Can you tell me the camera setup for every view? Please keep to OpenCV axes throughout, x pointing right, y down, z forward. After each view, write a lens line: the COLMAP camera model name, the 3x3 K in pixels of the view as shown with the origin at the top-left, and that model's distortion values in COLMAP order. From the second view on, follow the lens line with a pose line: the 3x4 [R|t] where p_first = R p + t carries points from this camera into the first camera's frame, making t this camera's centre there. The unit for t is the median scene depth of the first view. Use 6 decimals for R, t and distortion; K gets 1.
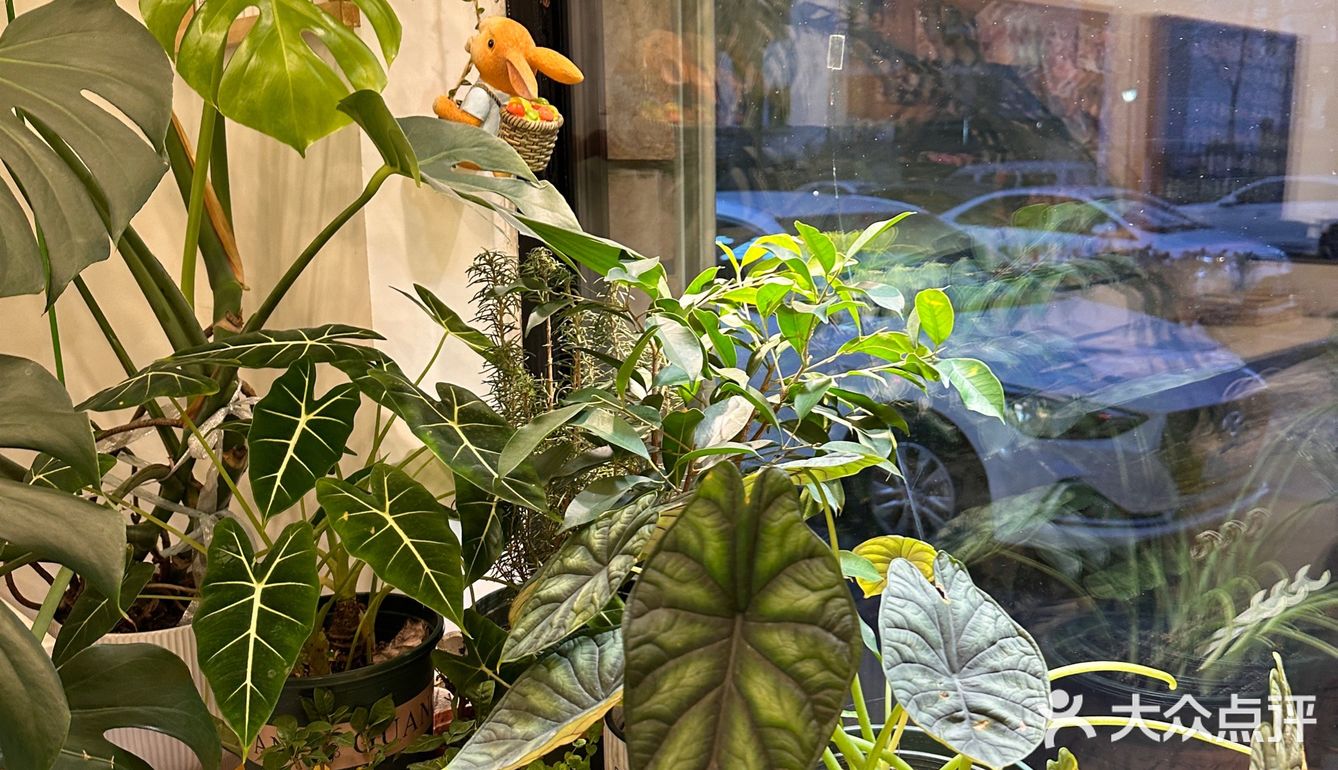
lens RADIAL K [[1242.4, 0, 676.3], [0, 1242.4, 388.8], [0, 0, 1]] dist [0.182609, -0.366708]
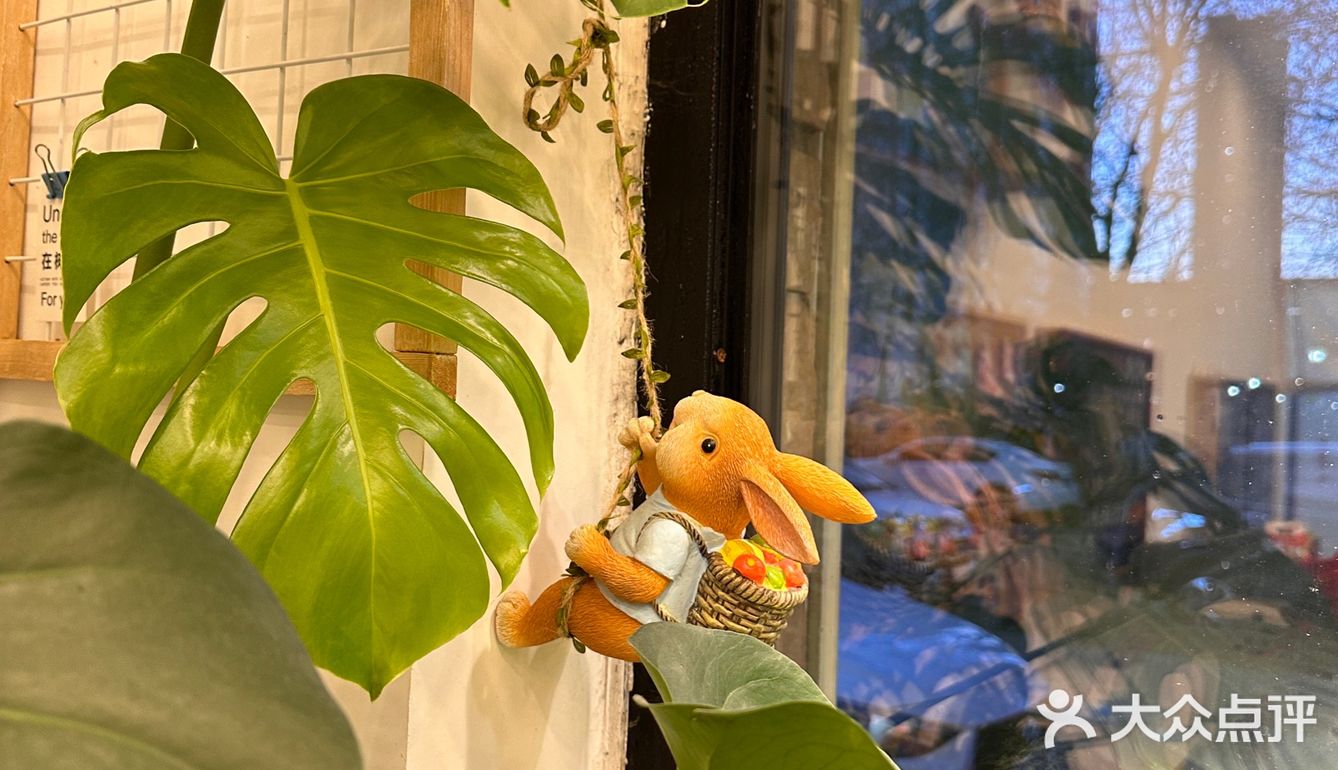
lens RADIAL K [[1266.4, 0, 669.0], [0, 1266.4, 385.0], [0, 0, 1]] dist [0.112071, -0.000253]
pose [[0.969042, 0.056589, 0.240324, -0.322754], [-0.011370, 0.982575, -0.185521, -0.218635], [-0.246635, 0.177045, 0.952799, 0.532992]]
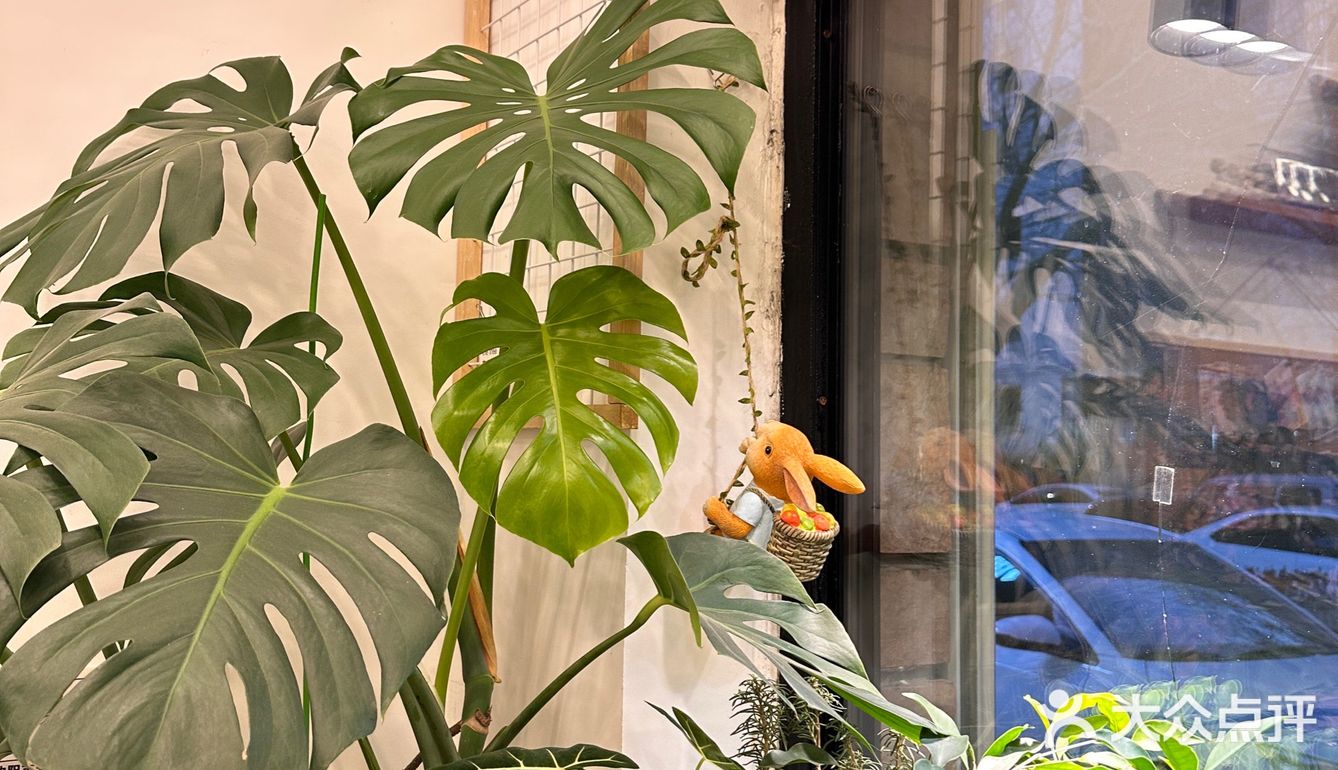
lens RADIAL K [[1239.7, 0, 658.7], [0, 1239.7, 371.2], [0, 0, 1]] dist [0.197141, -0.446219]
pose [[0.981193, 0.022226, -0.191746, -0.052906], [-0.067374, 0.970311, -0.232288, -0.116348], [0.180890, 0.240838, 0.953560, 0.070132]]
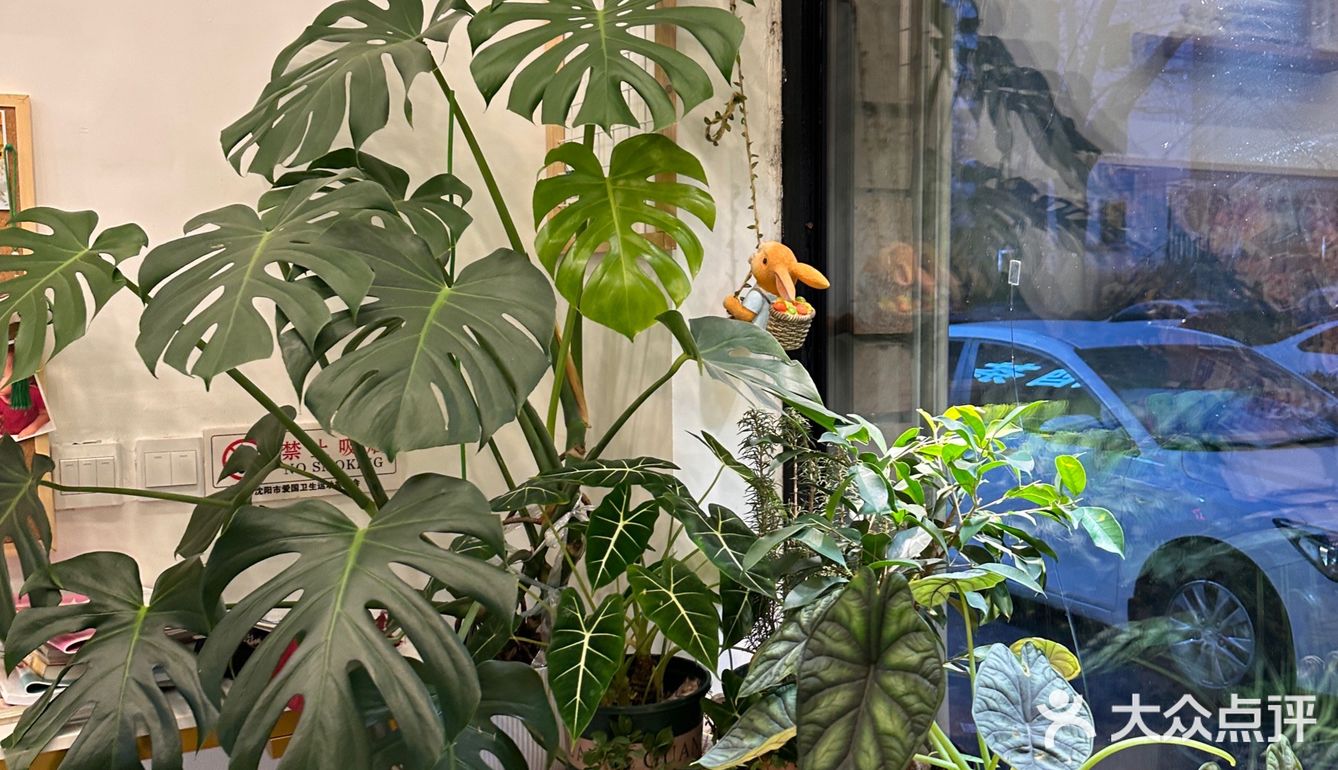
lens RADIAL K [[1242.4, 0, 676.3], [0, 1242.4, 388.8], [0, 0, 1]] dist [0.182609, -0.366708]
pose [[0.968006, 0.028116, -0.249346, 0.116763], [-0.050394, 0.995240, -0.083417, -0.013788], [0.245814, 0.093314, 0.964815, -0.378058]]
